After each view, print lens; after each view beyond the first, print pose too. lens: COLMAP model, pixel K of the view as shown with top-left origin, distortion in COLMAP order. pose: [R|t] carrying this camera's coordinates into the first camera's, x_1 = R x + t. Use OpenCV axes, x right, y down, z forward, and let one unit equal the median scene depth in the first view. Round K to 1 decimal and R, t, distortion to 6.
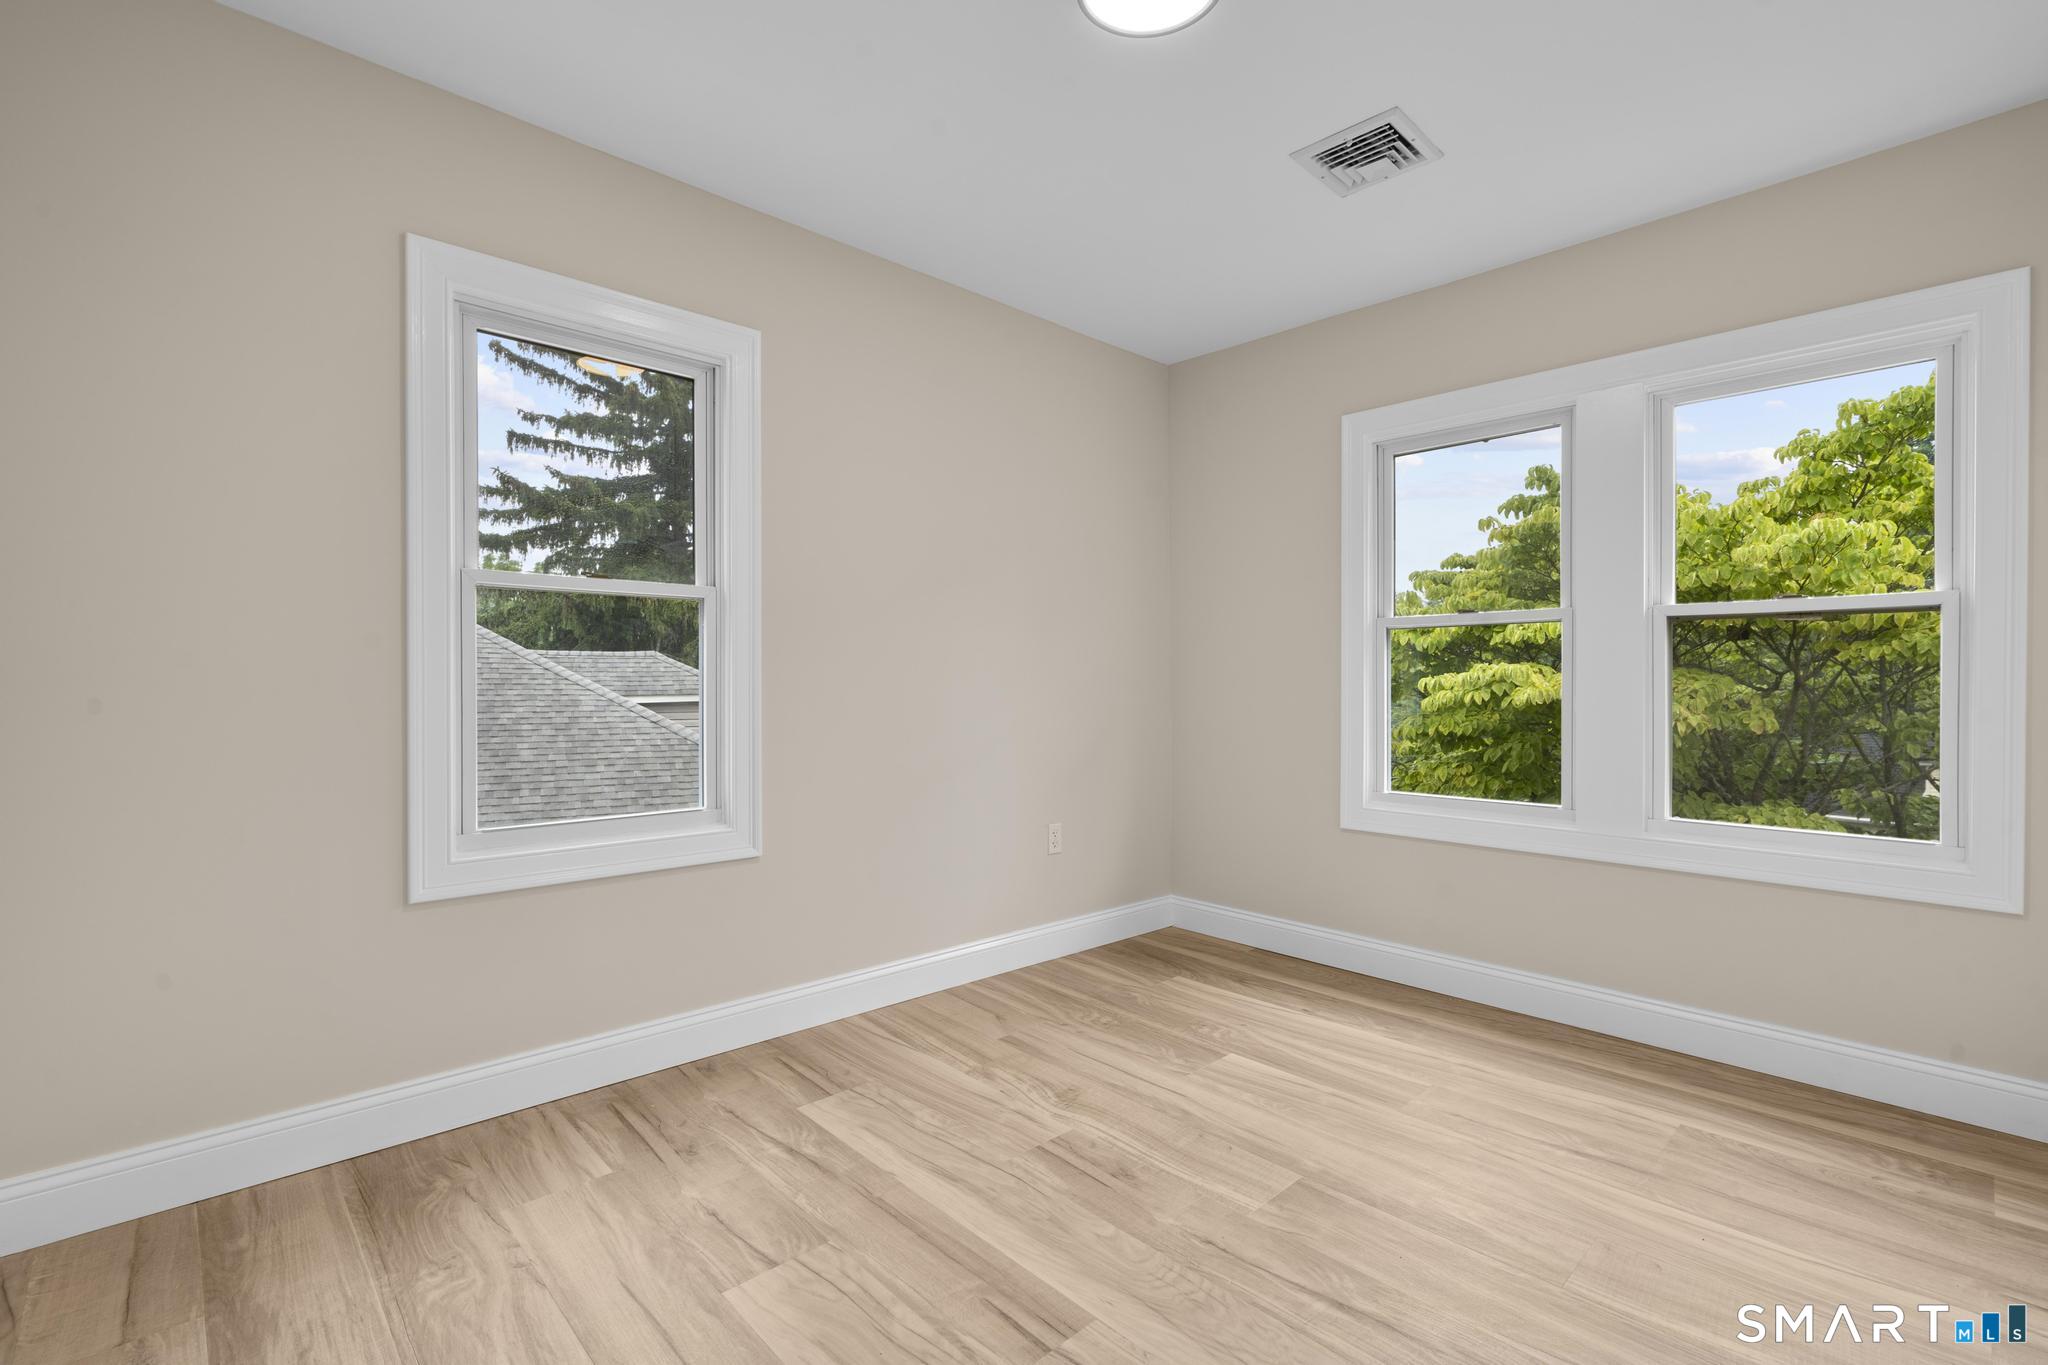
lens RADIAL K [[921.7, 0, 1015.0], [0, 921.7, 680.2], [0, 0, 1]] dist [-0.006100, 0.003910]
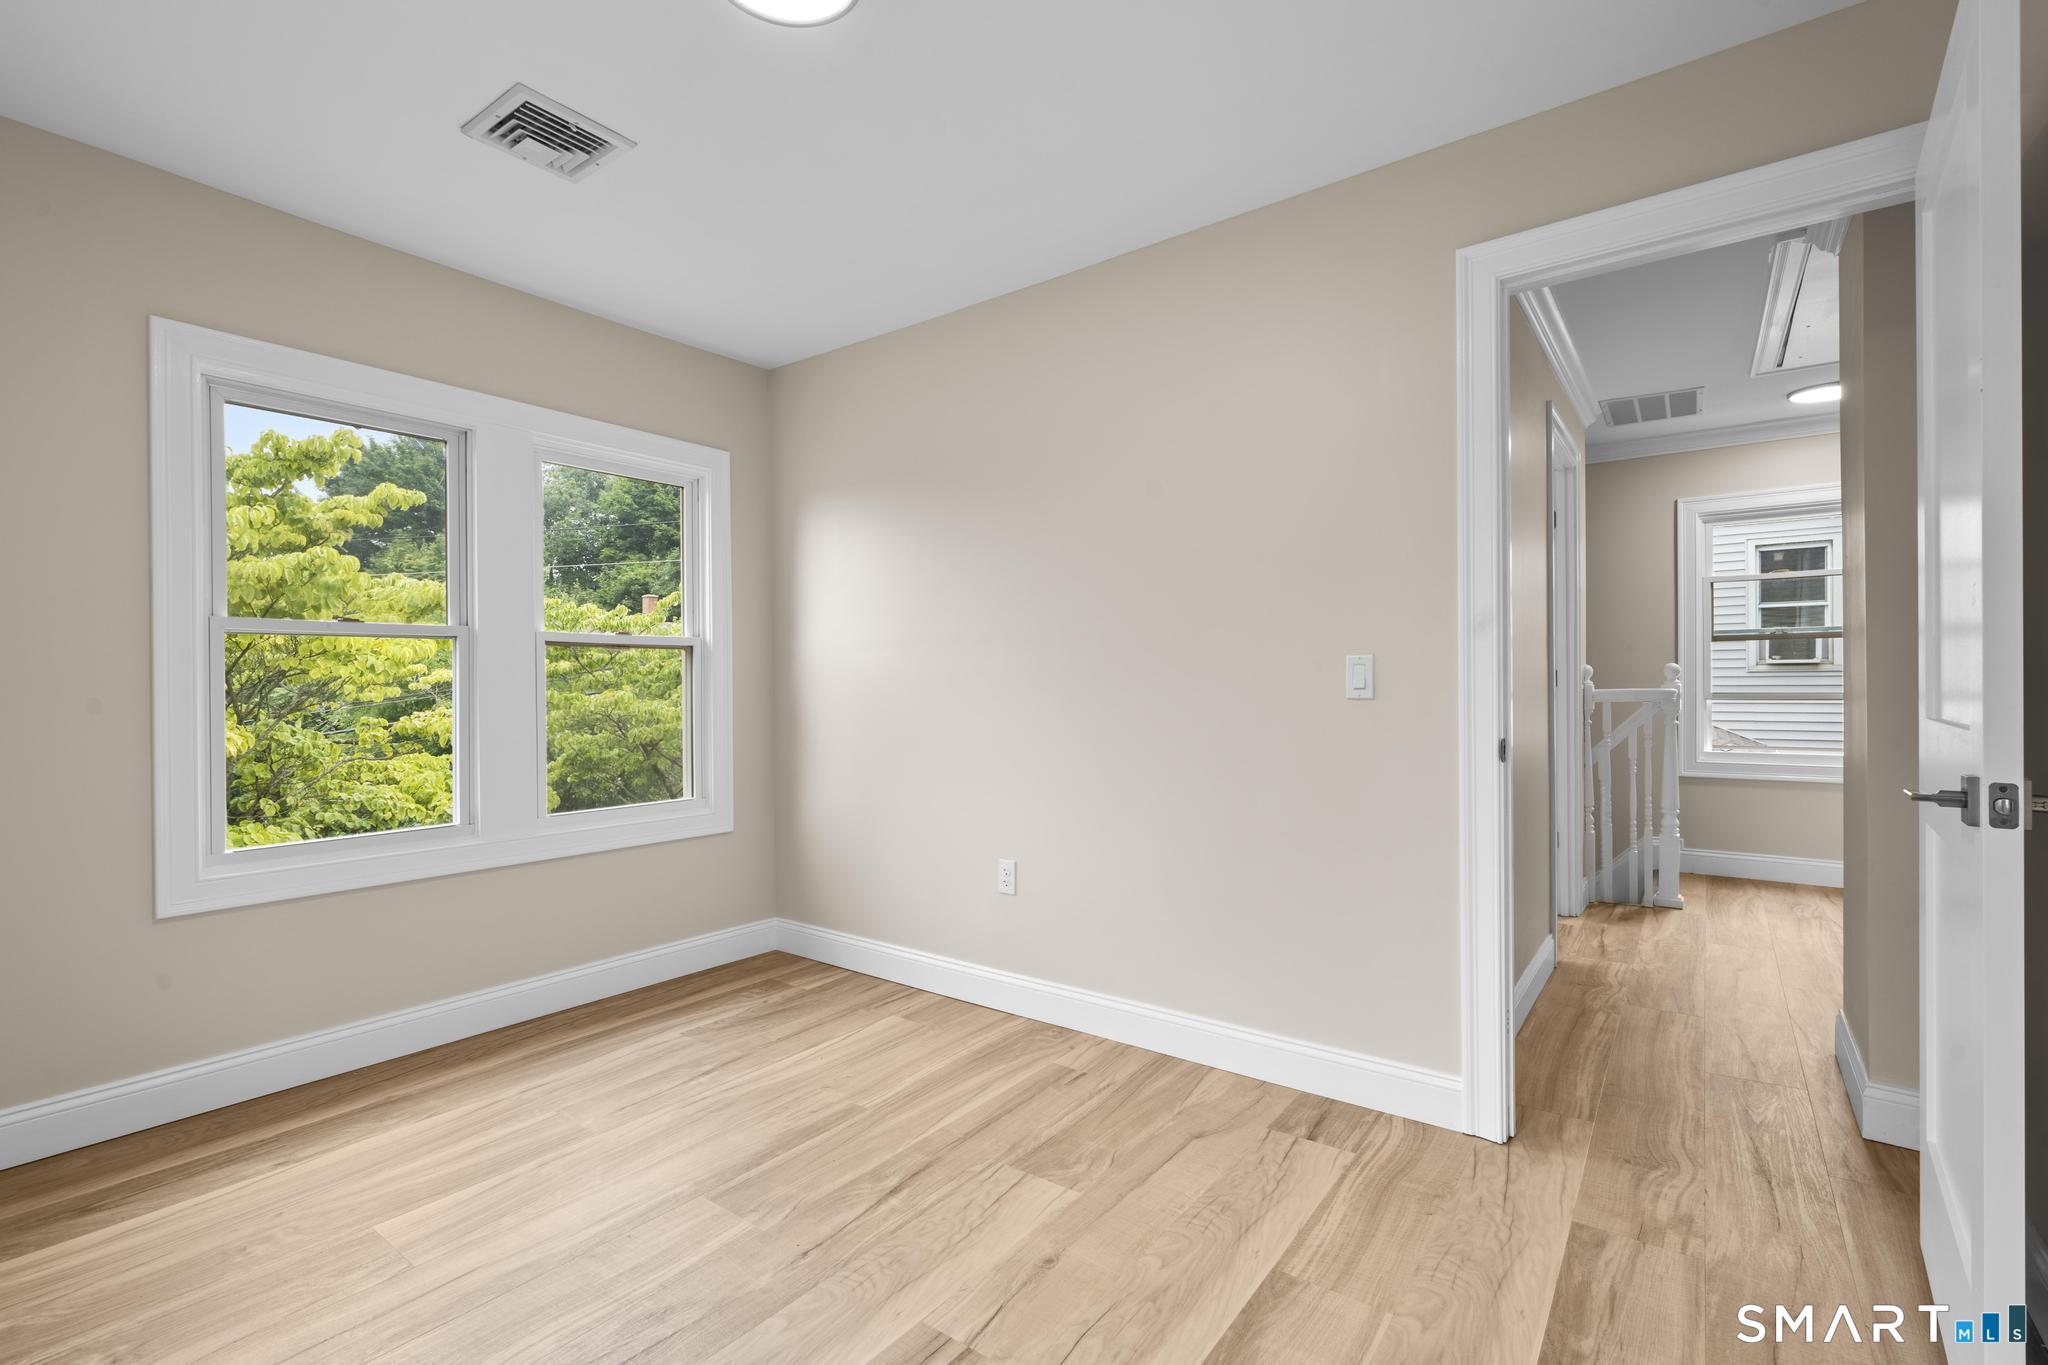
lens RADIAL K [[921.7, 0, 1021.2], [0, 921.7, 691.9], [0, 0, 1]] dist [-0.006100, 0.003910]
pose [[-0.174989, -0.005708, 0.984554, -0.566268], [0.010038, 0.999921, 0.007581, -0.010185], [-0.984519, 0.011209, -0.174918, 0.639741]]
